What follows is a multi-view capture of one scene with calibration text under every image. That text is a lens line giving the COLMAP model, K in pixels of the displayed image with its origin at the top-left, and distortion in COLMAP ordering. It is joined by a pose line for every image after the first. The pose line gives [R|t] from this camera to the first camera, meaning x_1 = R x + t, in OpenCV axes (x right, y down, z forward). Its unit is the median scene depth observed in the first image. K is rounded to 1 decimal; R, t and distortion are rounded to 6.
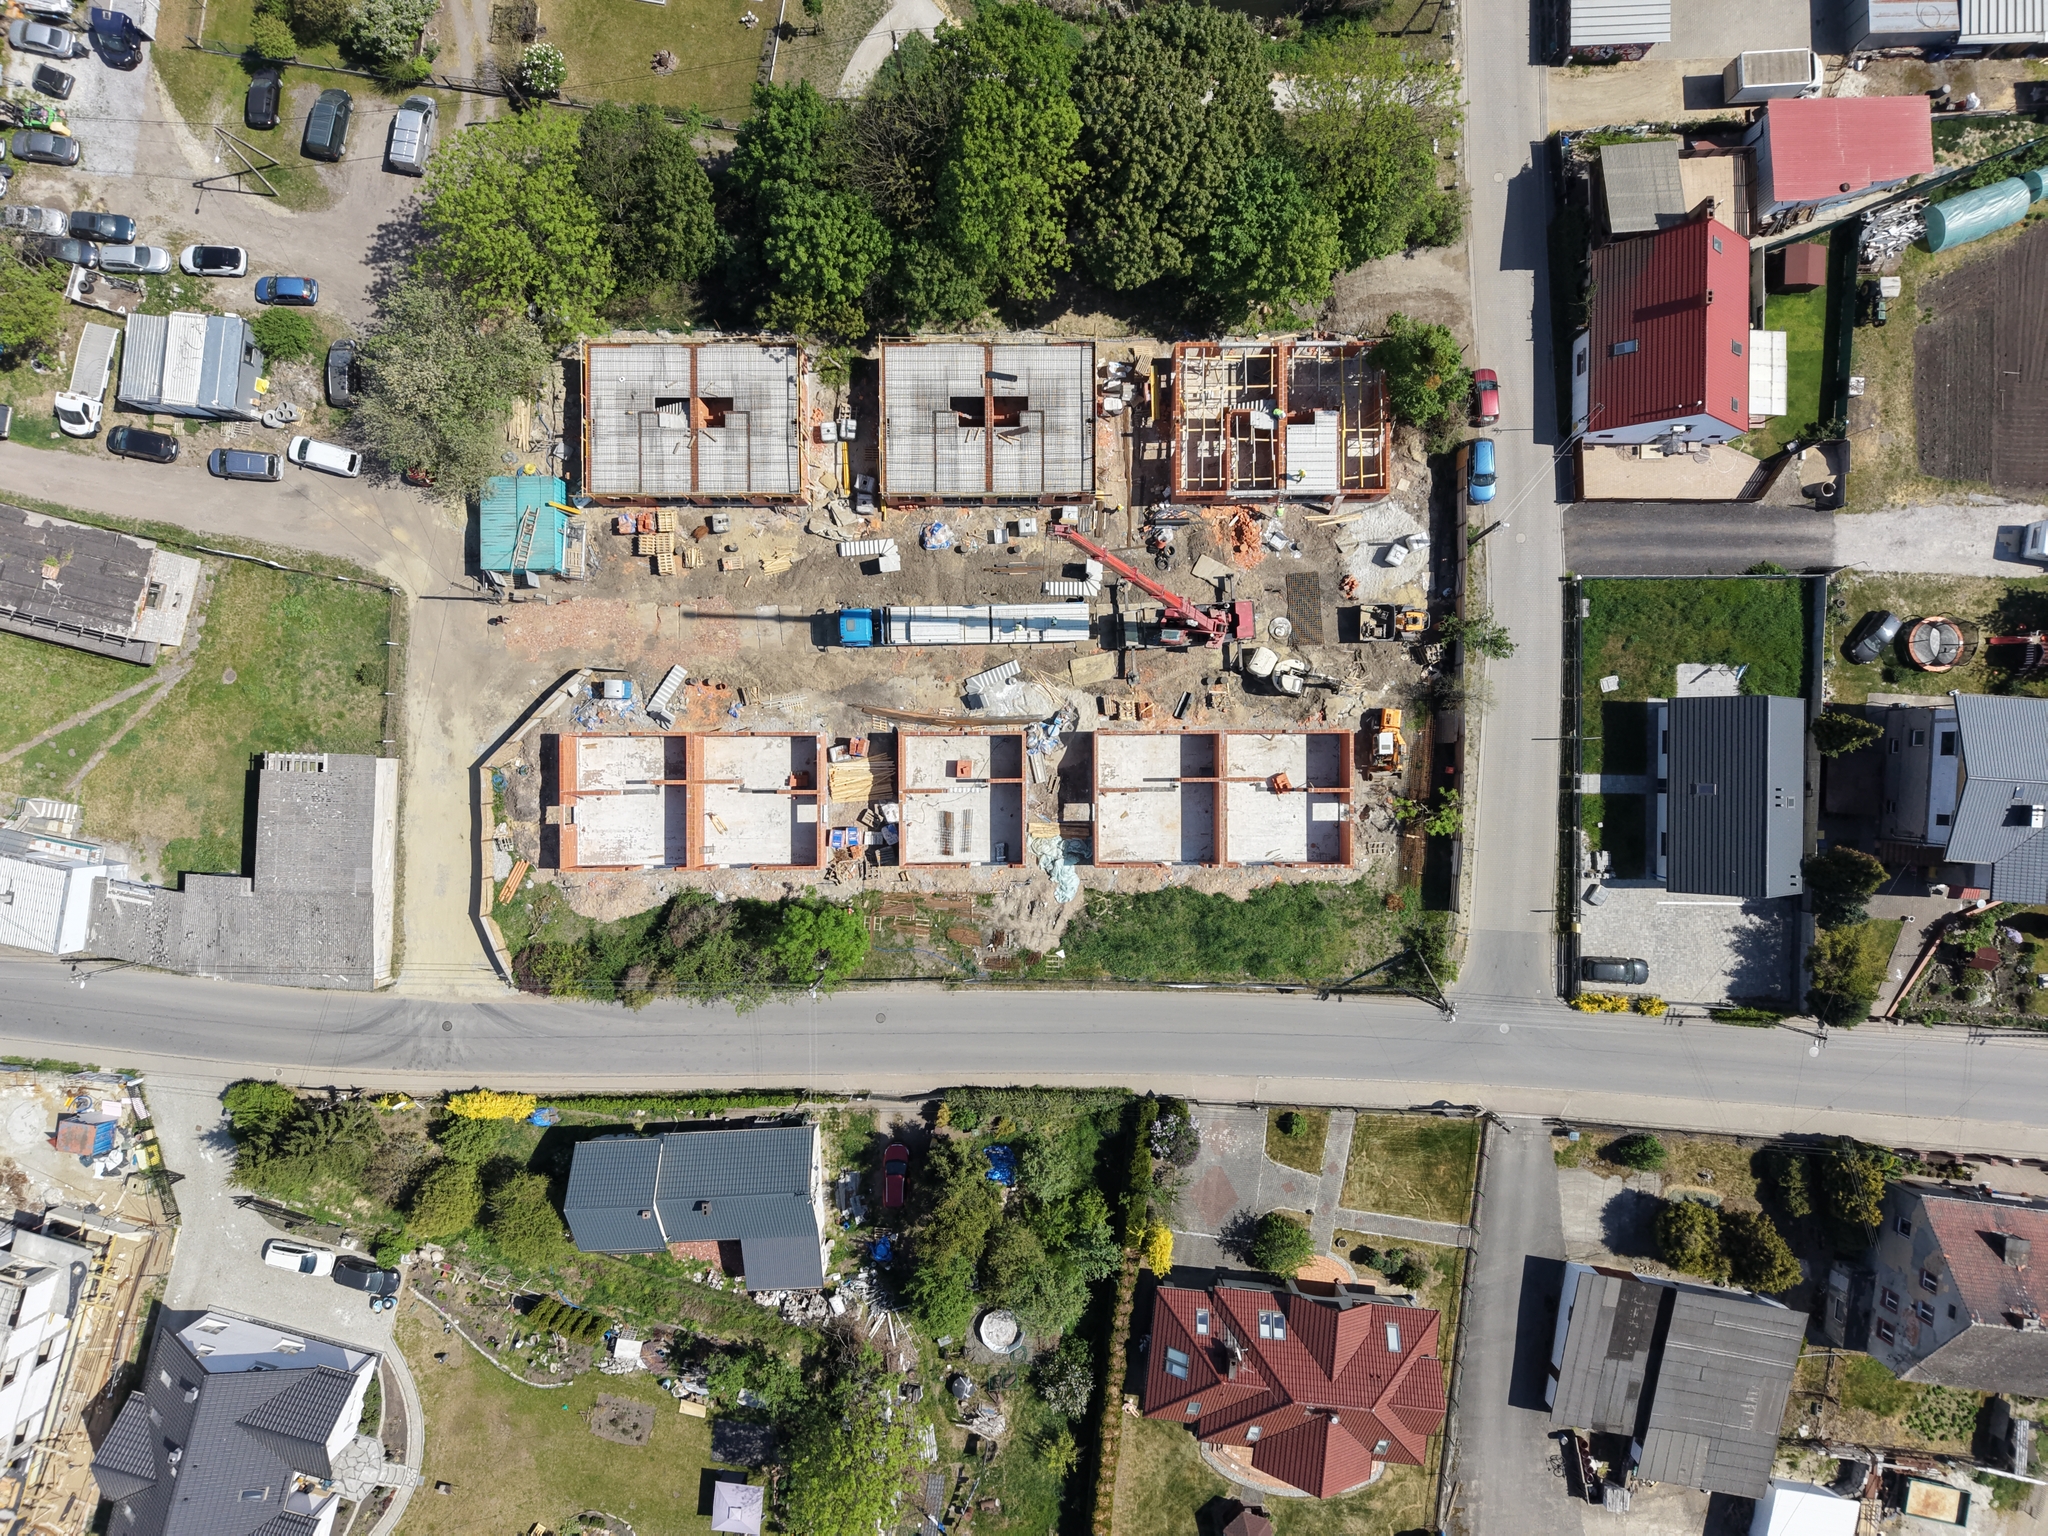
lens RADIAL K [[1372.0, 0, 1021.0], [0, 1372.0, 769.5], [0, 0, 1]] dist [0.015506, -0.013576]
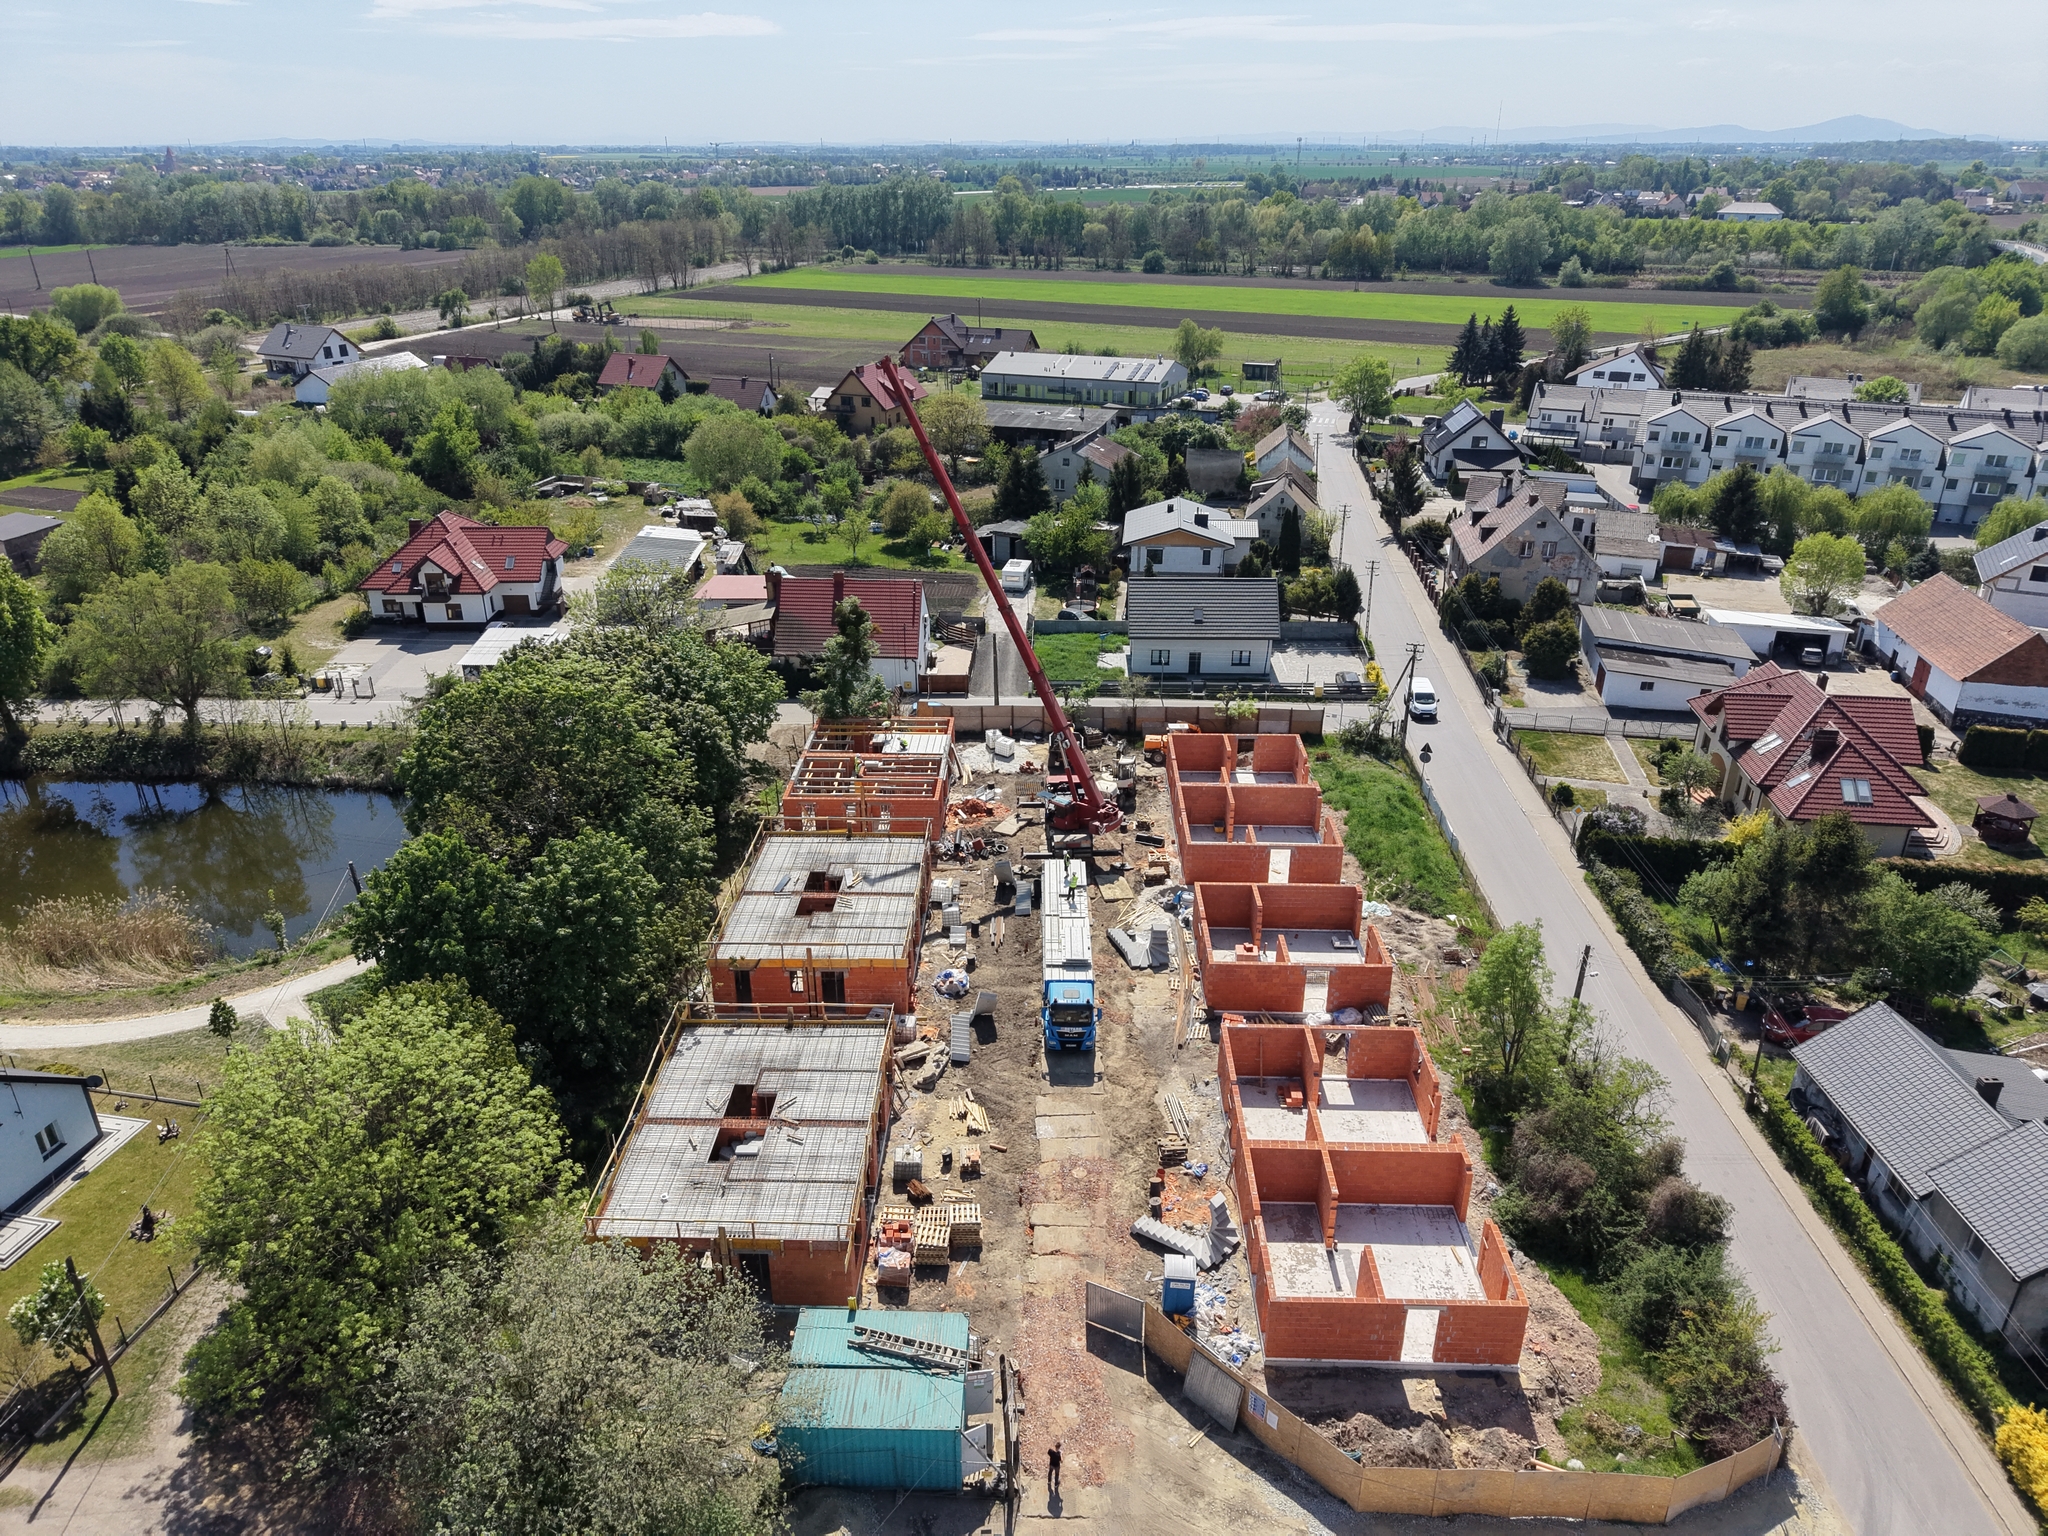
lens RADIAL K [[1372.0, 0, 1021.0], [0, 1372.0, 769.5], [0, 0, 1]] dist [0.015506, -0.013576]
pose [[0.034055, -0.411571, 0.910741, -0.734548], [0.999416, 0.011318, -0.032256, -0.108722], [0.002967, 0.911307, 0.411716, 0.569751]]
